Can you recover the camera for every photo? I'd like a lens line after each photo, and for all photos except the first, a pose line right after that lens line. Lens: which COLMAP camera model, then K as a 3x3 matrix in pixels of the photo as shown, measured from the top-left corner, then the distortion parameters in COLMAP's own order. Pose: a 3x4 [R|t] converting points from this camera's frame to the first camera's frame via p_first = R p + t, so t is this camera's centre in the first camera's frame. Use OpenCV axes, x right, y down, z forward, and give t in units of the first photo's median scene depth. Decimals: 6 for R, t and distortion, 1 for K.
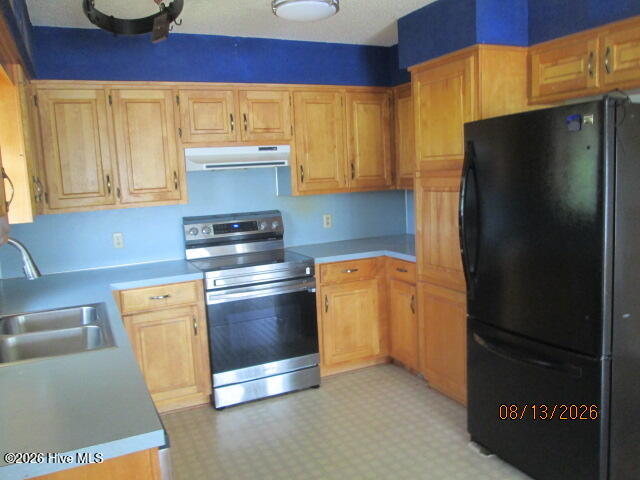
lens RADIAL K [[534.2, 0, 323.4], [0, 534.2, 237.8], [0, 0, 1]] dist [-0.040127, 0.022509]
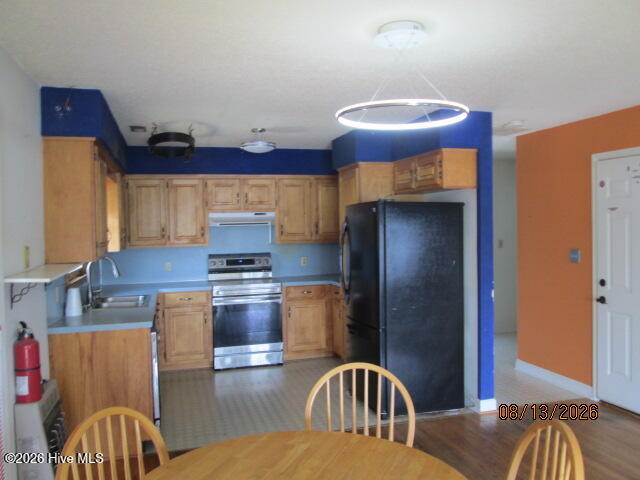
lens RADIAL K [[534.2, 0, 323.4], [0, 534.2, 237.8], [0, 0, 1]] dist [-0.040127, 0.022509]
pose [[0.986952, 0.033046, -0.157589, 0.367427], [-0.047595, 0.994852, -0.089464, 0.043719], [0.153821, 0.095797, 0.983444, -0.598127]]
